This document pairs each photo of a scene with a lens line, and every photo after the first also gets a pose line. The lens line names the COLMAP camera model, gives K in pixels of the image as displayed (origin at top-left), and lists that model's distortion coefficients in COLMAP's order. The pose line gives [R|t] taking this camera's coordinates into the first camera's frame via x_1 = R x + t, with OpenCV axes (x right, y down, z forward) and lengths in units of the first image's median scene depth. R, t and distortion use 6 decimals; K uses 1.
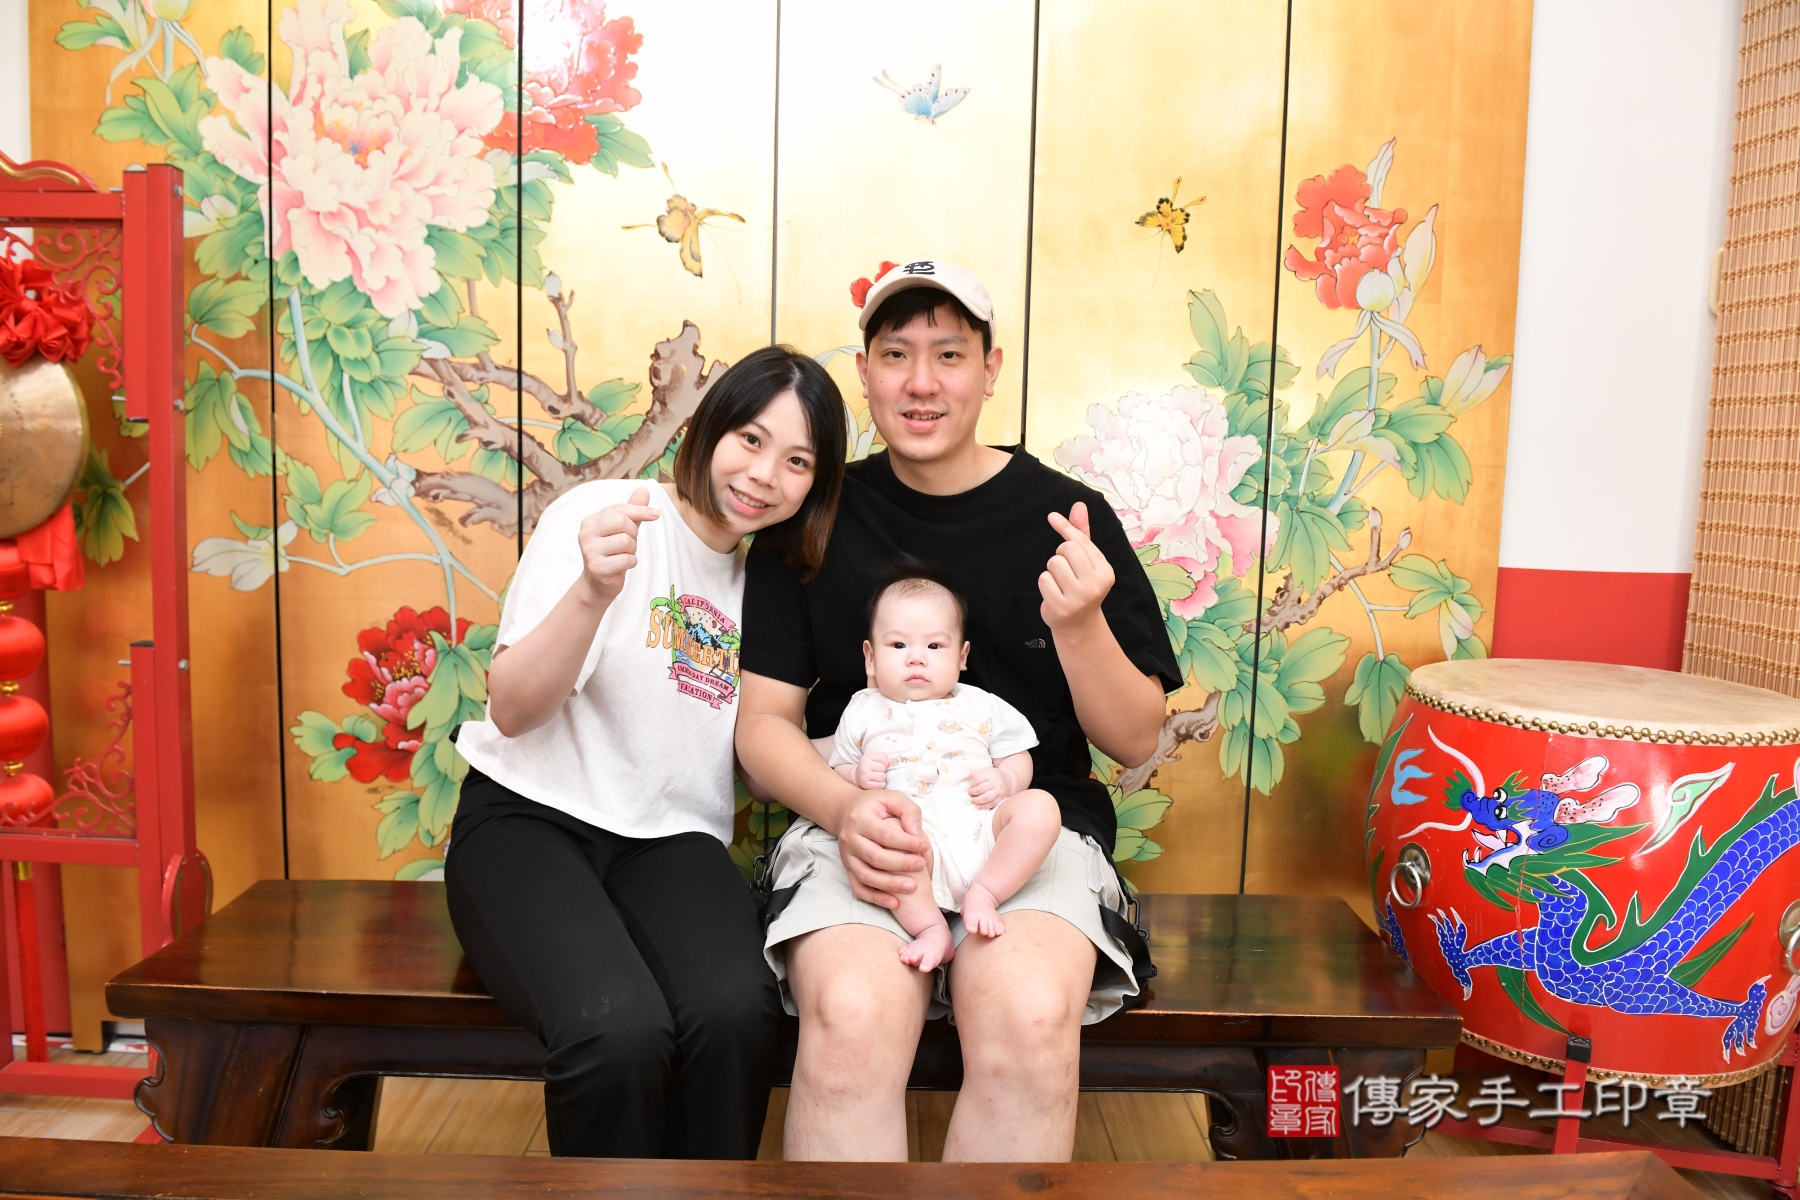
lens RADIAL K [[1220.4, 0, 889.5], [0, 1220.4, 604.8], [0, 0, 1]] dist [-0.059671, 0.003409]
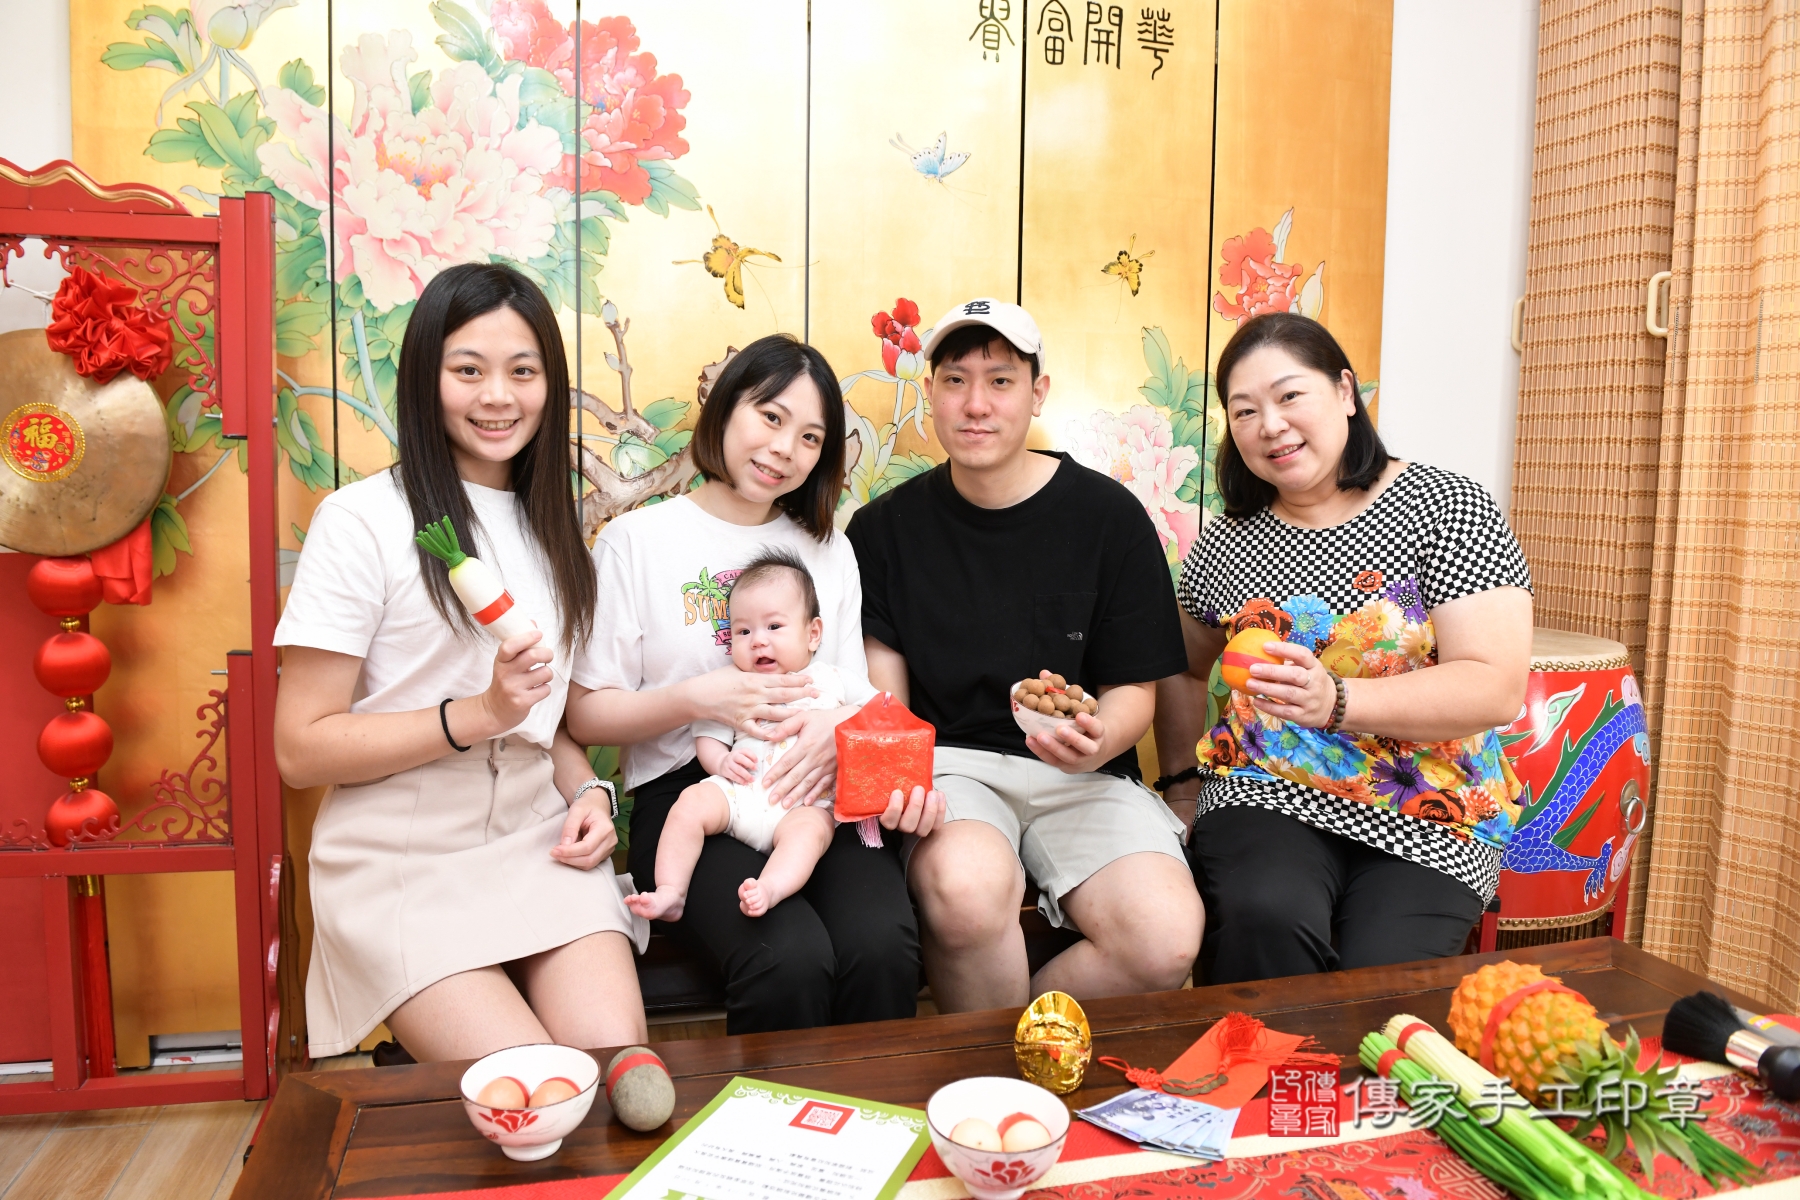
lens RADIAL K [[1220.4, 0, 885.5], [0, 1220.4, 604.7], [0, 0, 1]] dist [-0.059671, 0.003409]
pose [[0.974114, -0.034486, 0.223412, -0.291671], [0.035719, 0.999361, -0.001476, 0.012054], [-0.223219, 0.009418, 0.974723, -0.130628]]
